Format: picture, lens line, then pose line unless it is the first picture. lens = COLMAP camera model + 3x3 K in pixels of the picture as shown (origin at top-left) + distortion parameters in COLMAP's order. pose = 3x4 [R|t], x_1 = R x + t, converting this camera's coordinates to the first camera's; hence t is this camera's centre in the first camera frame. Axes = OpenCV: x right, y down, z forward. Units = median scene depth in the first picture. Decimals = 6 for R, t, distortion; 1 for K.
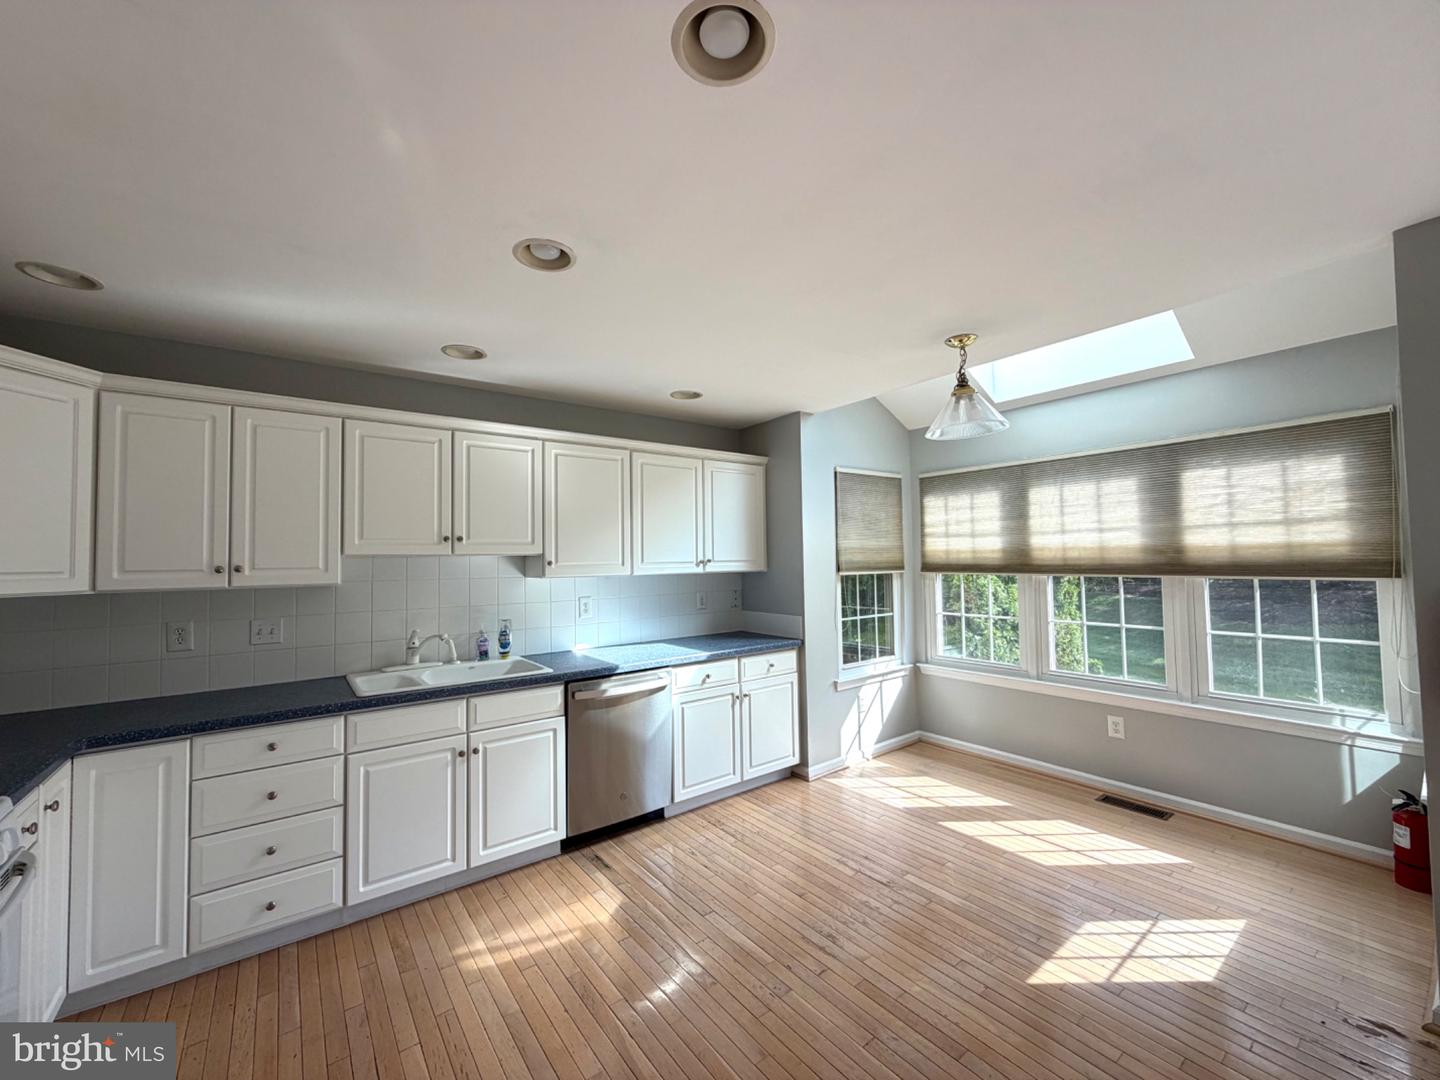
lens RADIAL K [[572.9, 0, 715.4], [0, 572.9, 540.3], [0, 0, 1]] dist [-0.000082, -0.000458]
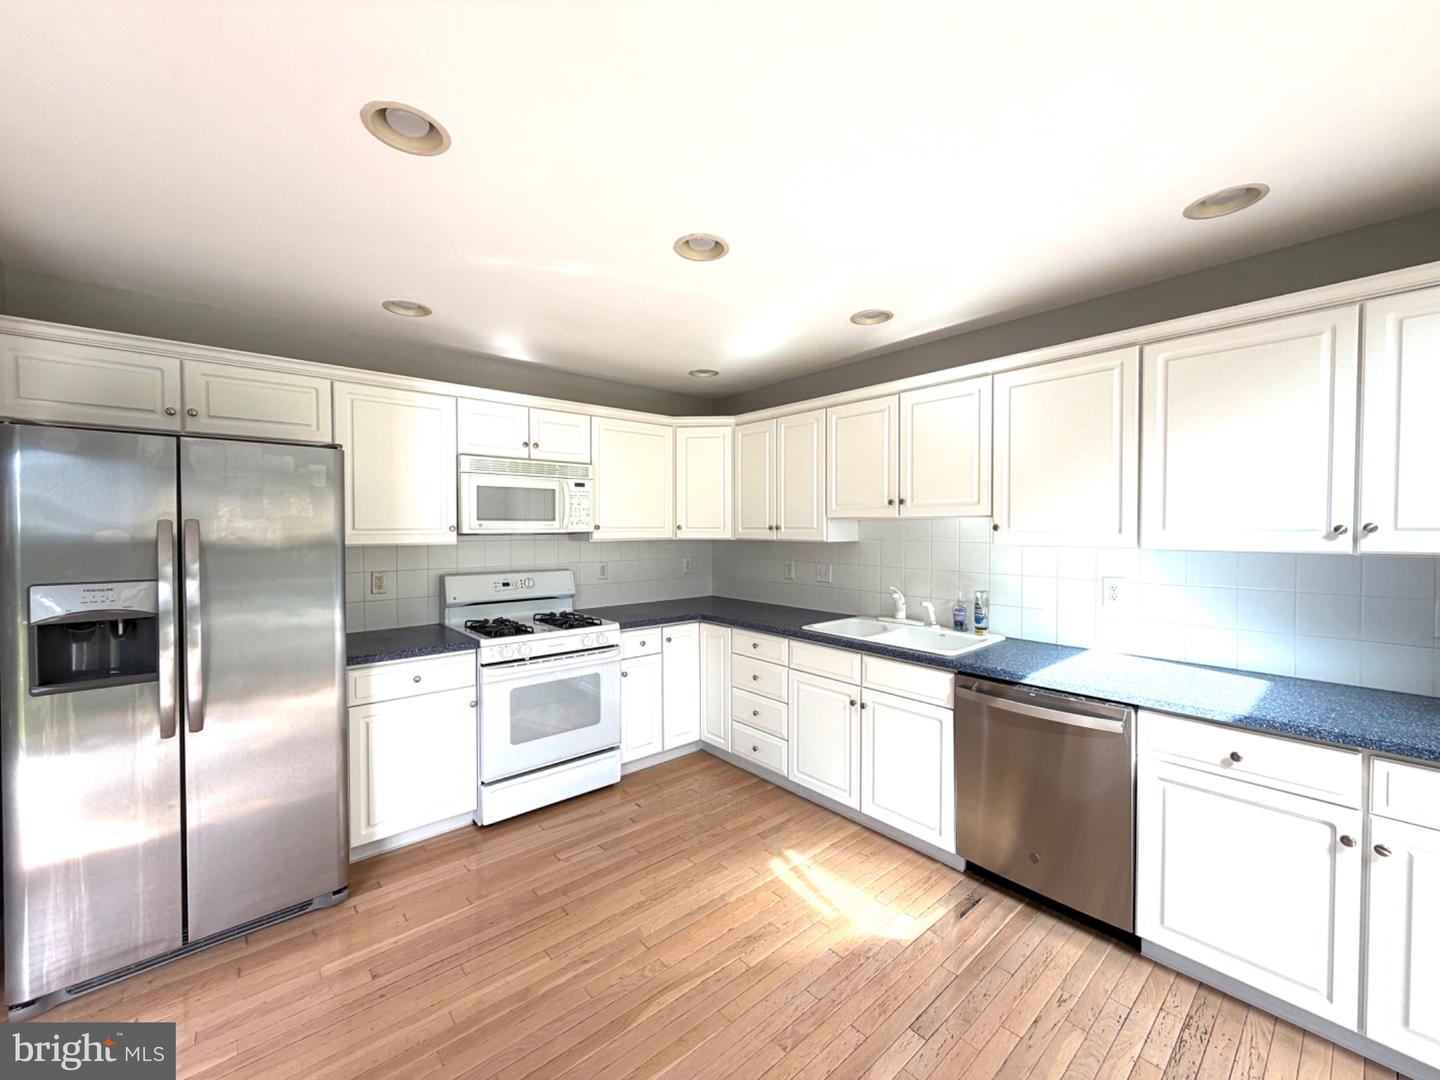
lens RADIAL K [[572.9, 0, 715.4], [0, 572.9, 540.3], [0, 0, 1]] dist [-0.000082, -0.000458]
pose [[0.058539, 0.038242, -0.997552, 0.541570], [0.033285, 0.998636, 0.040236, 0.014050], [0.997730, -0.035559, 0.057186, 0.618335]]
